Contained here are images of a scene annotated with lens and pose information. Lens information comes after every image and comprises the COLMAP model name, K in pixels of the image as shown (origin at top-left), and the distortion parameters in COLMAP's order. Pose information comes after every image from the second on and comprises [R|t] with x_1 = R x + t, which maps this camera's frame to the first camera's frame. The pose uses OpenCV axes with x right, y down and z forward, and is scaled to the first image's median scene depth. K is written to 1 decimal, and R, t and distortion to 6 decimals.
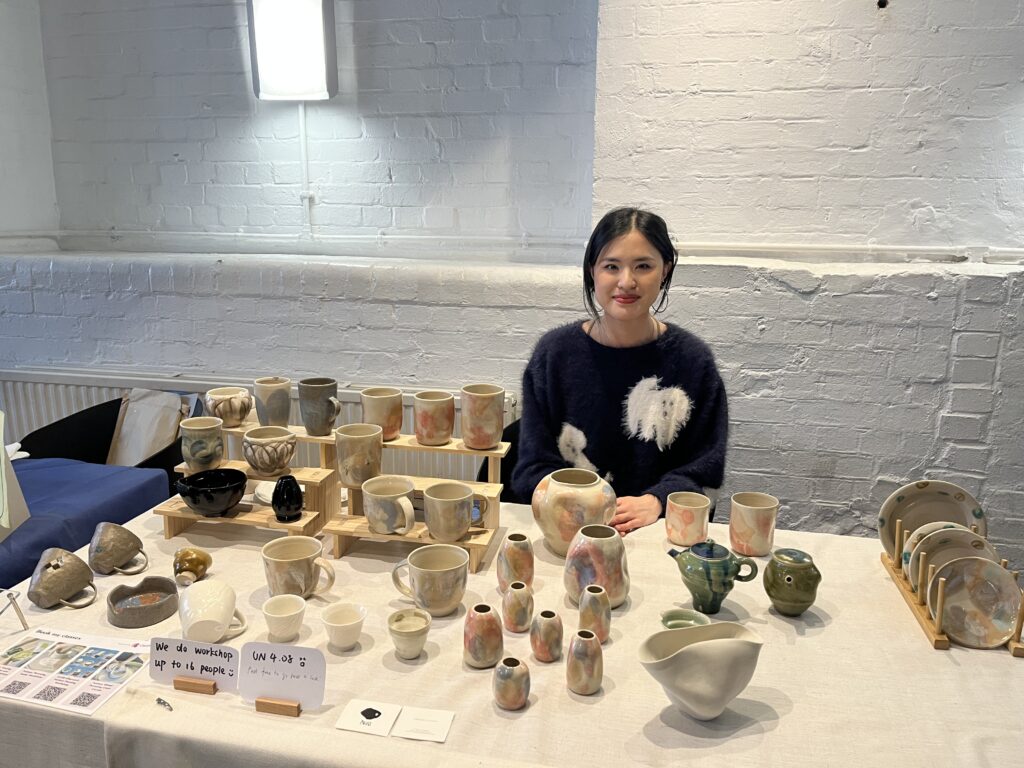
lens RADIAL K [[834.3, 0, 512.0], [0, 834.3, 384.0], [0, 0, 1]] dist [0.068073, -0.131617]
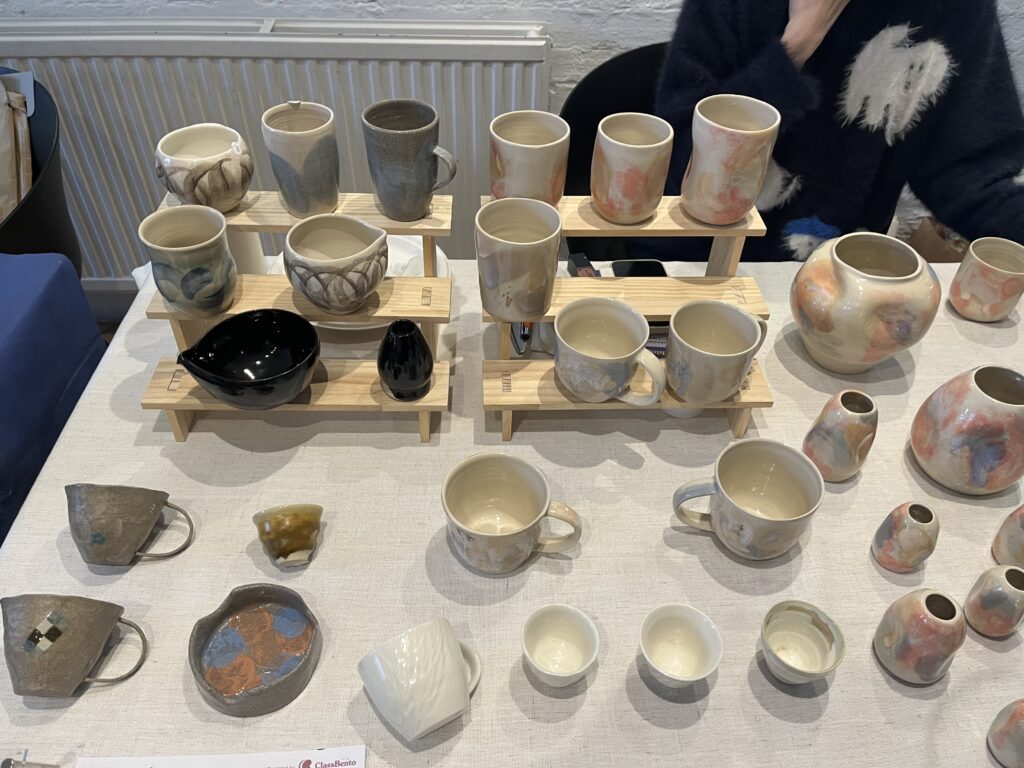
lens RADIAL K [[834.3, 0, 512.0], [0, 834.3, 384.0], [0, 0, 1]] dist [0.068073, -0.131617]
pose [[0.963758, -0.166340, 0.208571, -0.299117], [0.031567, 0.847424, 0.529977, -0.129836], [-0.264904, -0.504186, 0.821963, 0.492616]]
